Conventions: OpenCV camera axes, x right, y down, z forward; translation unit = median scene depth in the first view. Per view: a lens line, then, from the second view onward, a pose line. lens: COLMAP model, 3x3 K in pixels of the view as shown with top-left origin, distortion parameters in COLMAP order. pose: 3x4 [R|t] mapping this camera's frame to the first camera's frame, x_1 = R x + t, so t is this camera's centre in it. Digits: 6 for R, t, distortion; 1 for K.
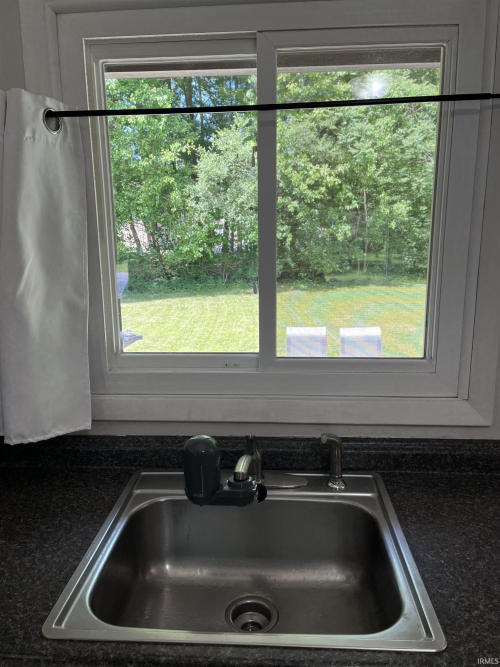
lens RADIAL K [[501.7, 0, 253.7], [0, 501.7, 346.4], [0, 0, 1]] dist [0.081998, -0.104200]
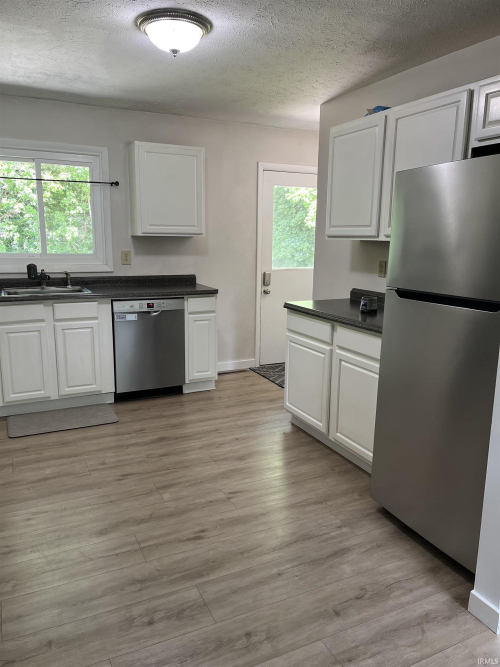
lens RADIAL K [[501.7, 0, 252.0], [0, 501.7, 332.9], [0, 0, 1]] dist [0.081998, -0.104200]
pose [[0.873962, -0.063637, 0.481810, -0.026360], [0.082808, 0.996392, -0.018605, 0.045520], [-0.478888, 0.056158, 0.876078, -0.159319]]
